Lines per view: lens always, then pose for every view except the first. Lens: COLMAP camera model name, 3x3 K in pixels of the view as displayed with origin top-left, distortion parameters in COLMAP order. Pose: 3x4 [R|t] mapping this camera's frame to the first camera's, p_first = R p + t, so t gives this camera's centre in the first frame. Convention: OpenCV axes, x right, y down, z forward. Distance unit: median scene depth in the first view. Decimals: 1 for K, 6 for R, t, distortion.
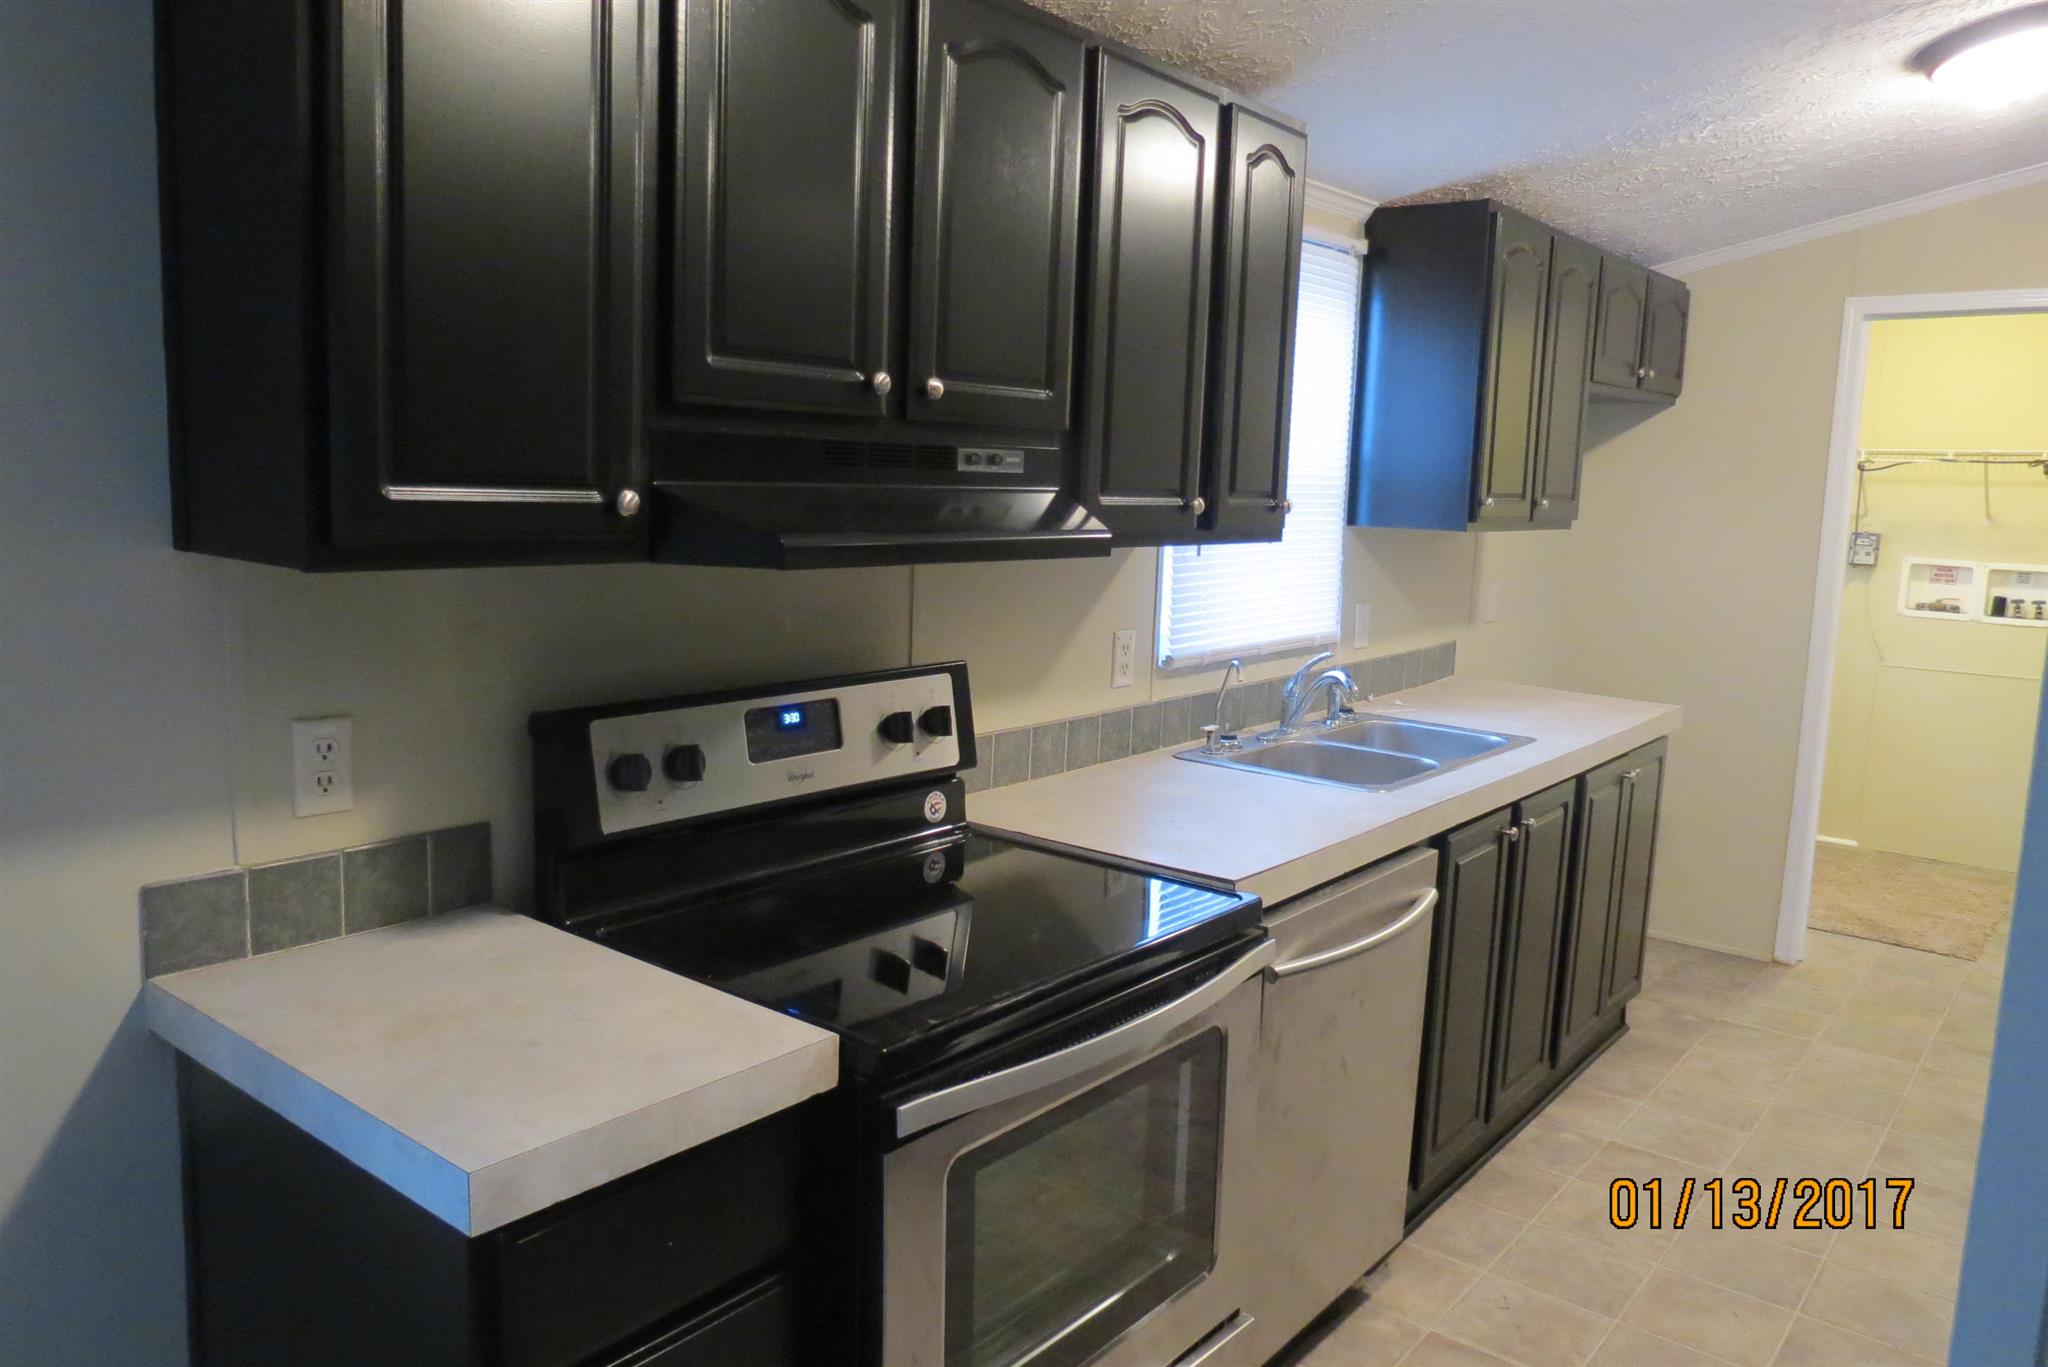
lens RADIAL K [[1447.8, 0, 1013.2], [0, 1447.8, 679.9], [0, 0, 1]] dist [-0.040260, 0.023106]
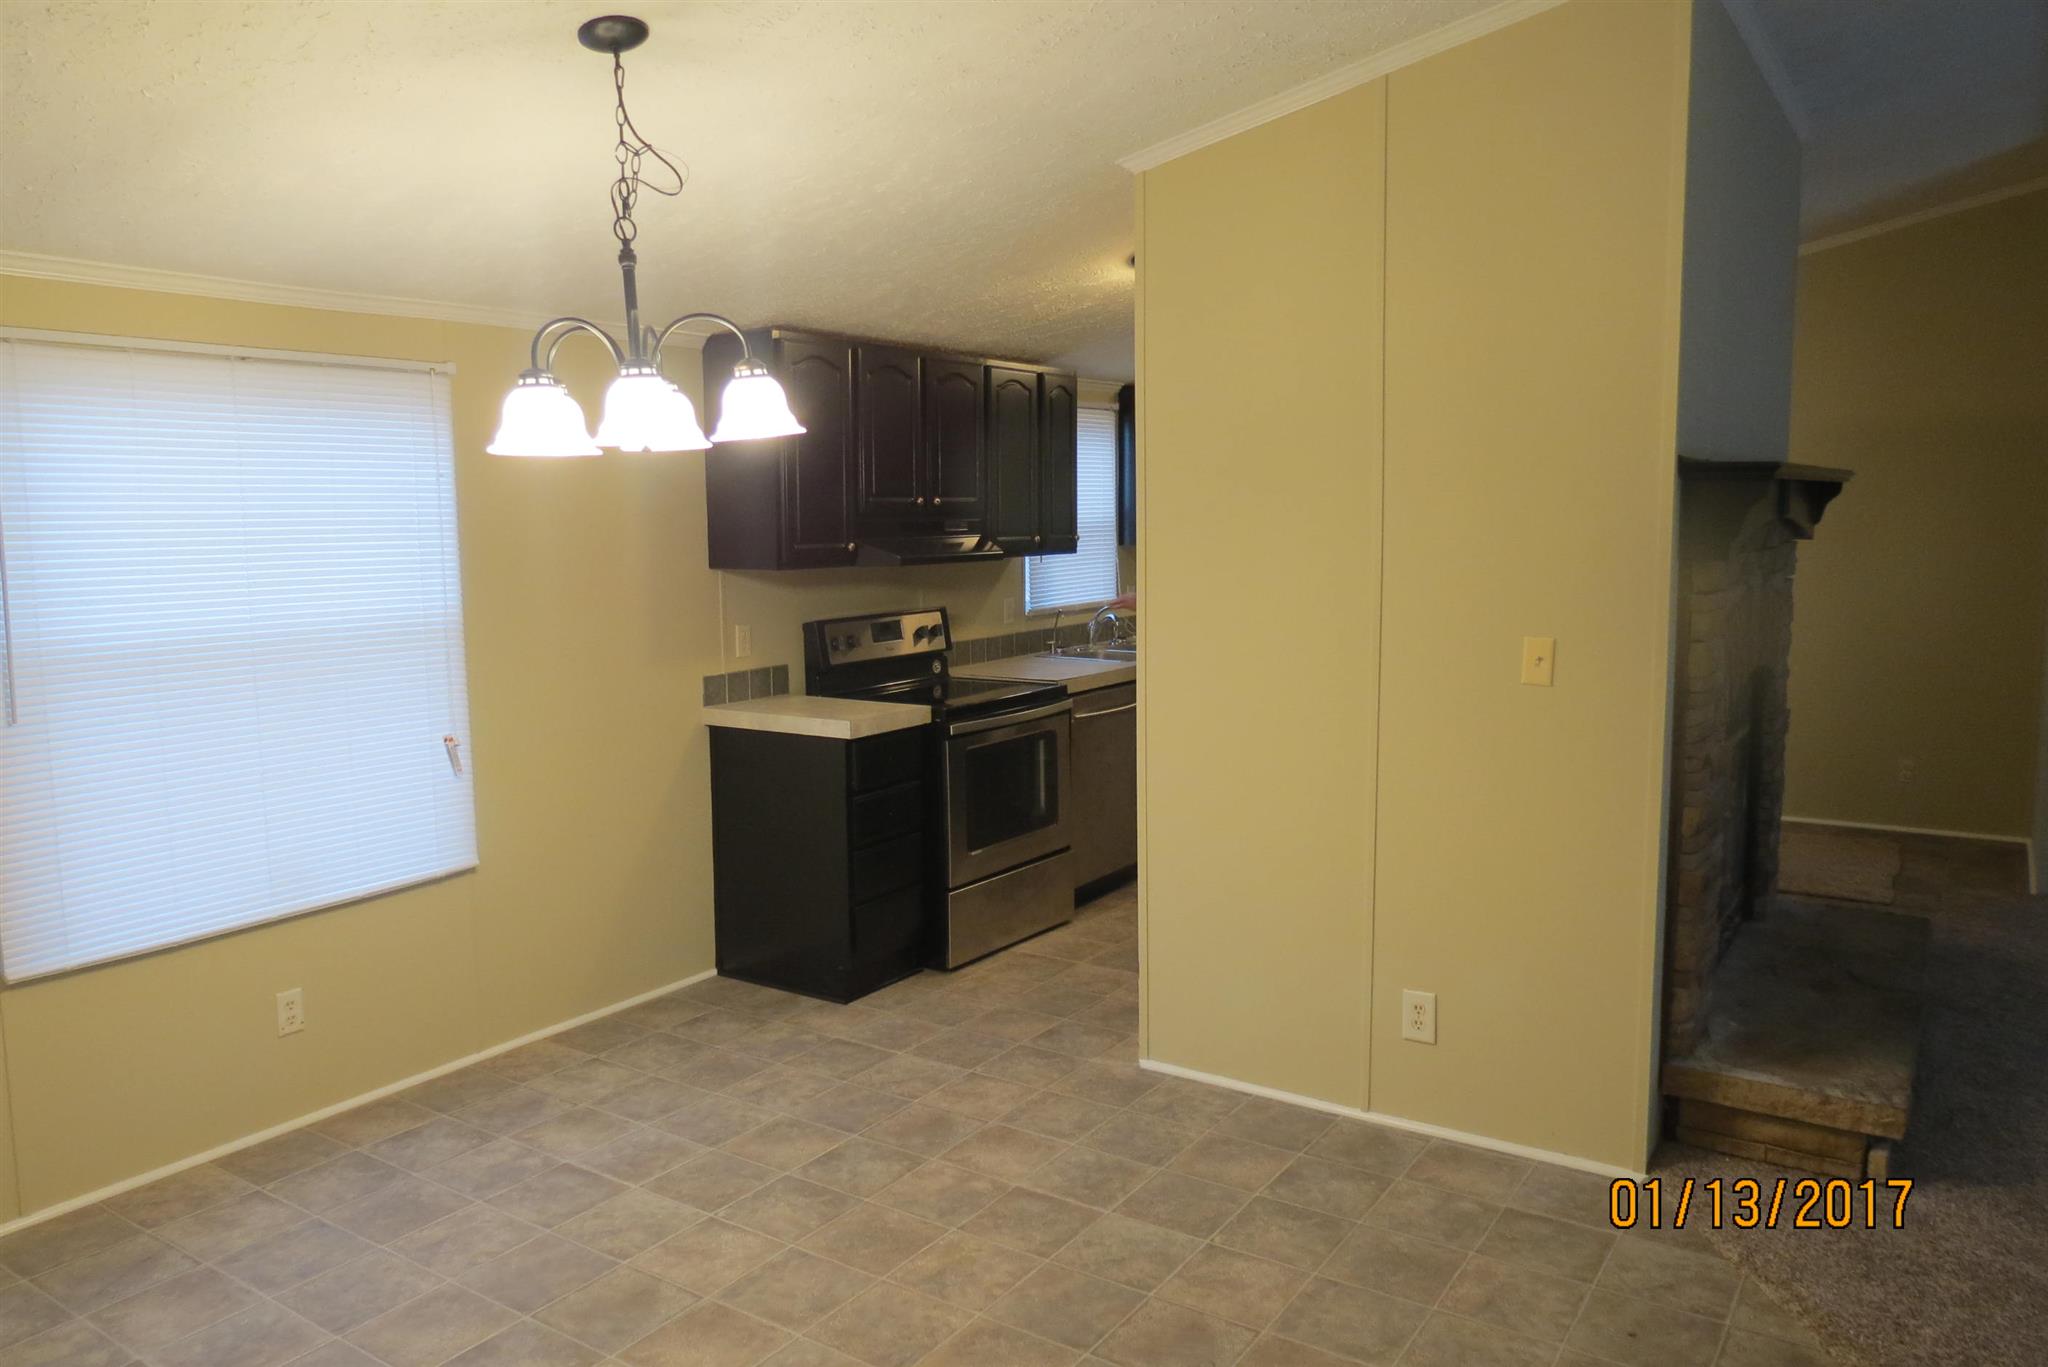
lens RADIAL K [[1447.8, 0, 1019.3], [0, 1447.8, 688.3], [0, 0, 1]] dist [-0.040260, 0.023106]
pose [[0.994826, -0.055447, 0.085129, -0.123049], [0.056975, 0.998253, -0.015626, 0.166628], [-0.084113, 0.020395, 0.996247, -1.416302]]
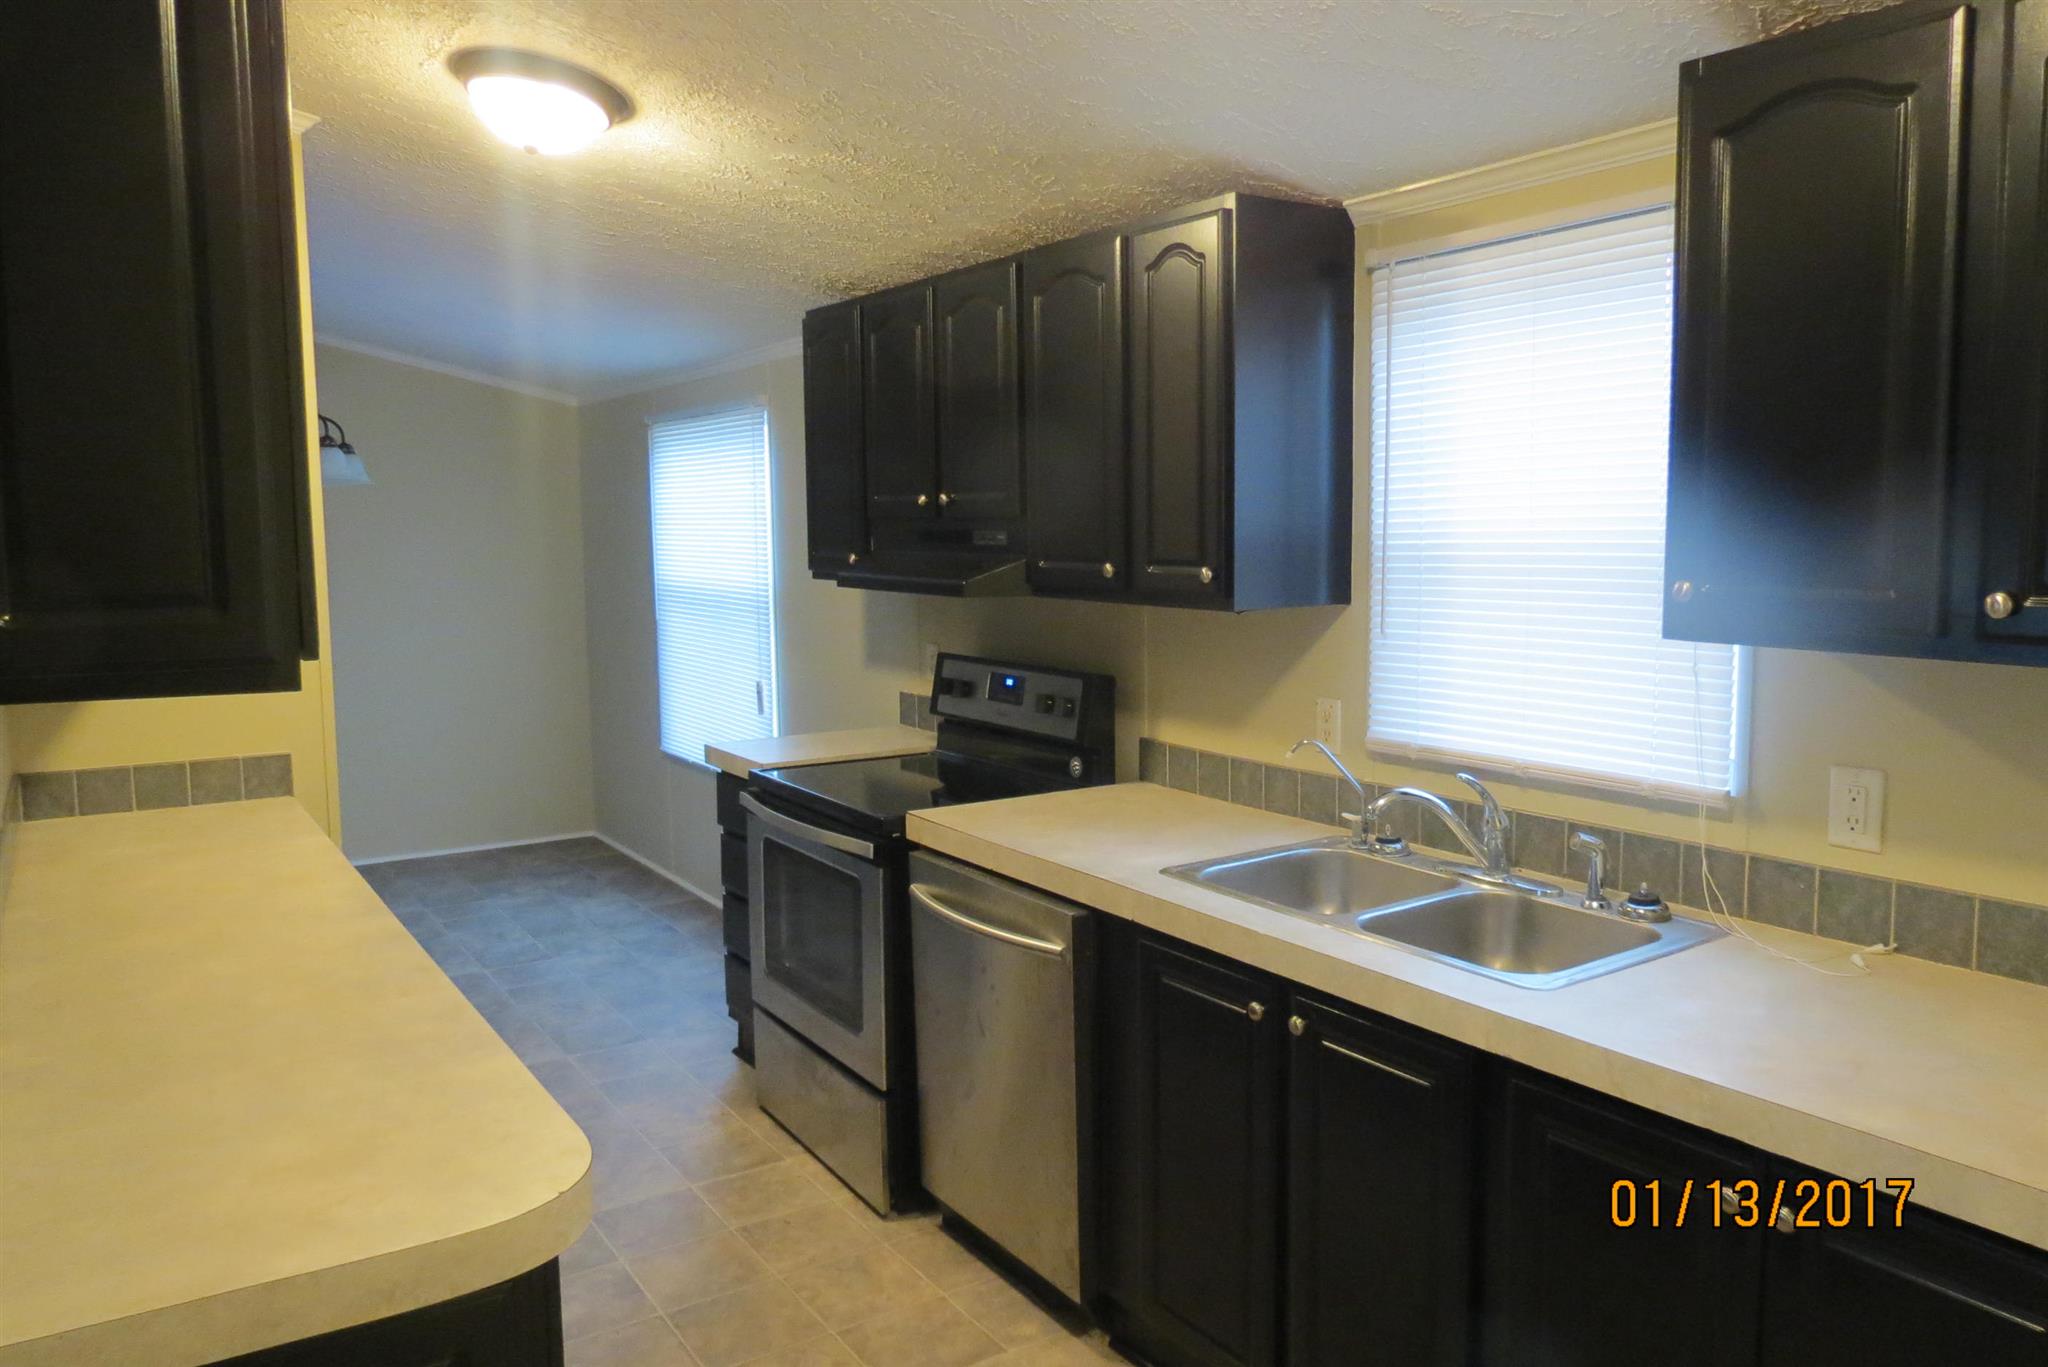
lens RADIAL K [[1447.8, 0, 1018.0], [0, 1447.8, 681.8], [0, 0, 1]] dist [-0.040260, 0.023106]
pose [[-0.292646, 0.081620, -0.952731, 1.349025], [-0.134613, 0.982912, 0.125555, -0.174799], [0.946698, 0.164993, -0.276658, 1.311066]]
